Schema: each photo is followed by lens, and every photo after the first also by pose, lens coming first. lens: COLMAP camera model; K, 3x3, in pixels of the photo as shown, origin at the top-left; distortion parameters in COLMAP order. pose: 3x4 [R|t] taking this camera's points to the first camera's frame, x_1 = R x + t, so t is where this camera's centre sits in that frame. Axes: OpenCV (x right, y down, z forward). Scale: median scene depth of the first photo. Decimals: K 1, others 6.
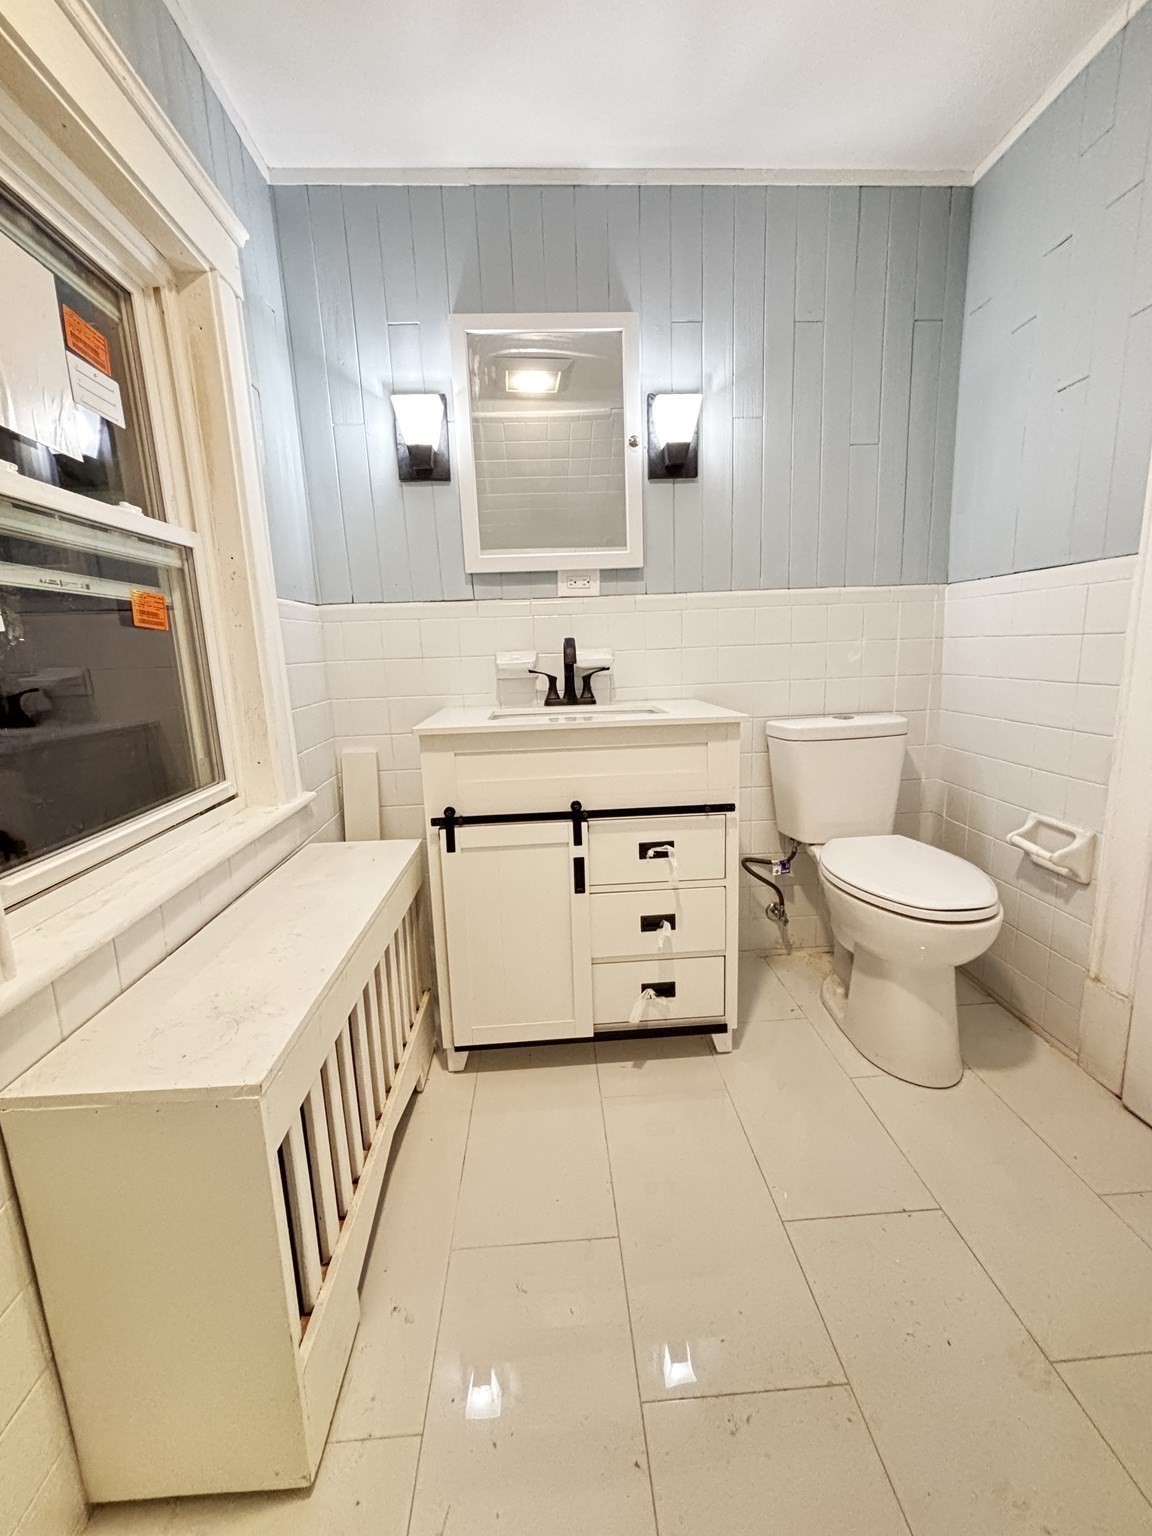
lens RADIAL K [[619.4, 0, 576.8], [0, 619.4, 764.0], [0, 0, 1]] dist [0.004290, -0.000358]
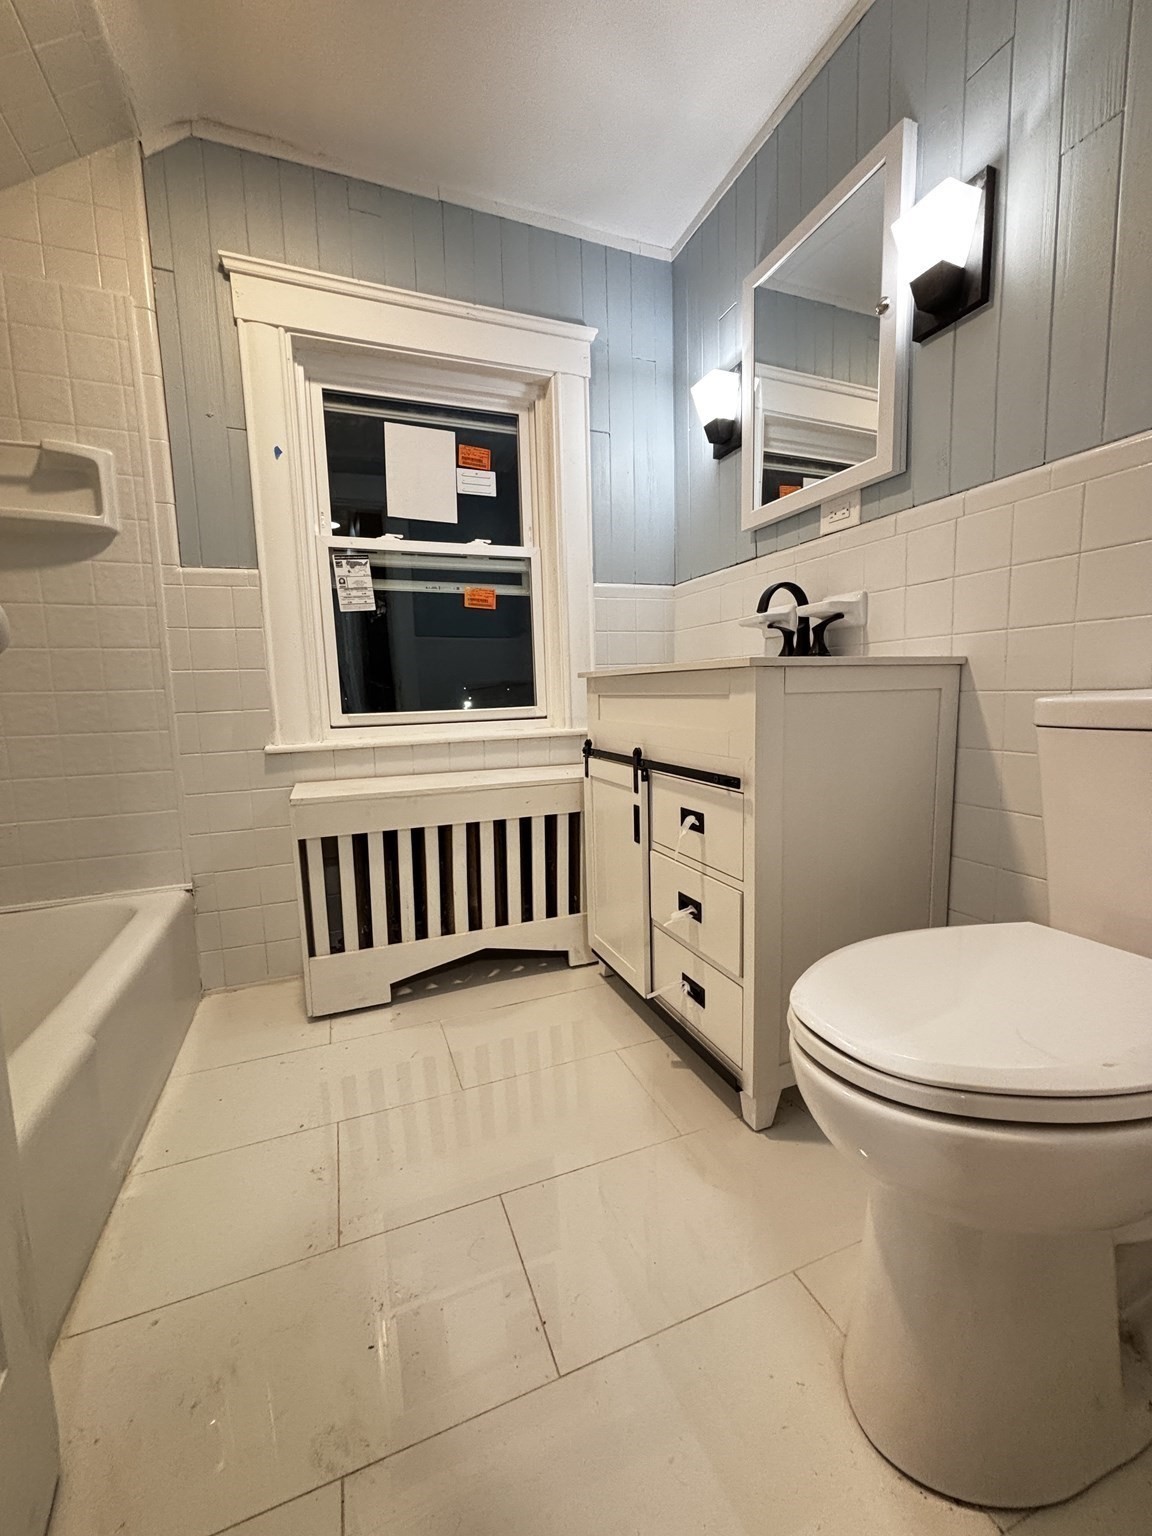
lens RADIAL K [[619.4, 0, 576.7], [0, 619.4, 764.2], [0, 0, 1]] dist [0.004290, -0.000358]
pose [[0.308858, 0.141414, -0.940537, 0.900889], [-0.157227, 0.982871, 0.096148, 0.006040], [0.938023, 0.118181, 0.325802, 0.580776]]
